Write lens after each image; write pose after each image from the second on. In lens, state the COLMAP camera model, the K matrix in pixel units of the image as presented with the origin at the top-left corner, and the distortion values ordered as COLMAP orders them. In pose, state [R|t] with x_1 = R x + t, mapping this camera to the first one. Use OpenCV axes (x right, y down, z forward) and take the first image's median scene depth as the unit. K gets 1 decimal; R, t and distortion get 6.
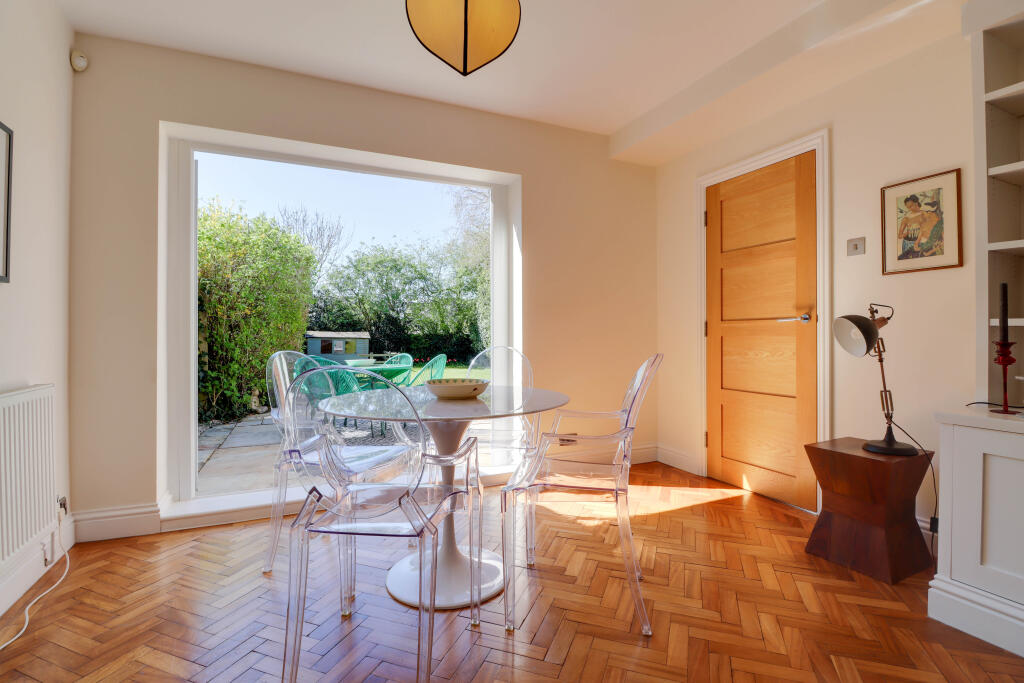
lens RADIAL K [[479.1, 0, 515.6], [0, 479.1, 338.3], [0, 0, 1]] dist [-0.007310, -0.007037]
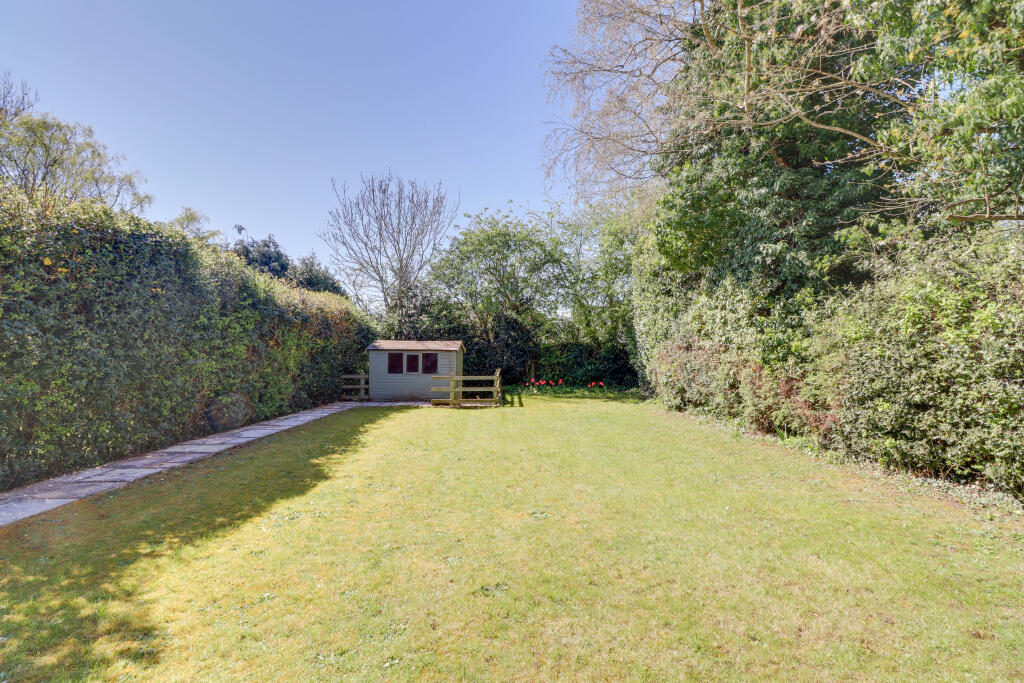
lens RADIAL K [[479.1, 0, 507.0], [0, 479.1, 340.2], [0, 0, 1]] dist [-0.007310, -0.007037]
pose [[0.915139, -0.006487, -0.403086, 0.064001], [0.000924, 0.999902, -0.013992, -0.014510], [0.403137, 0.012432, 0.915055, 1.315417]]
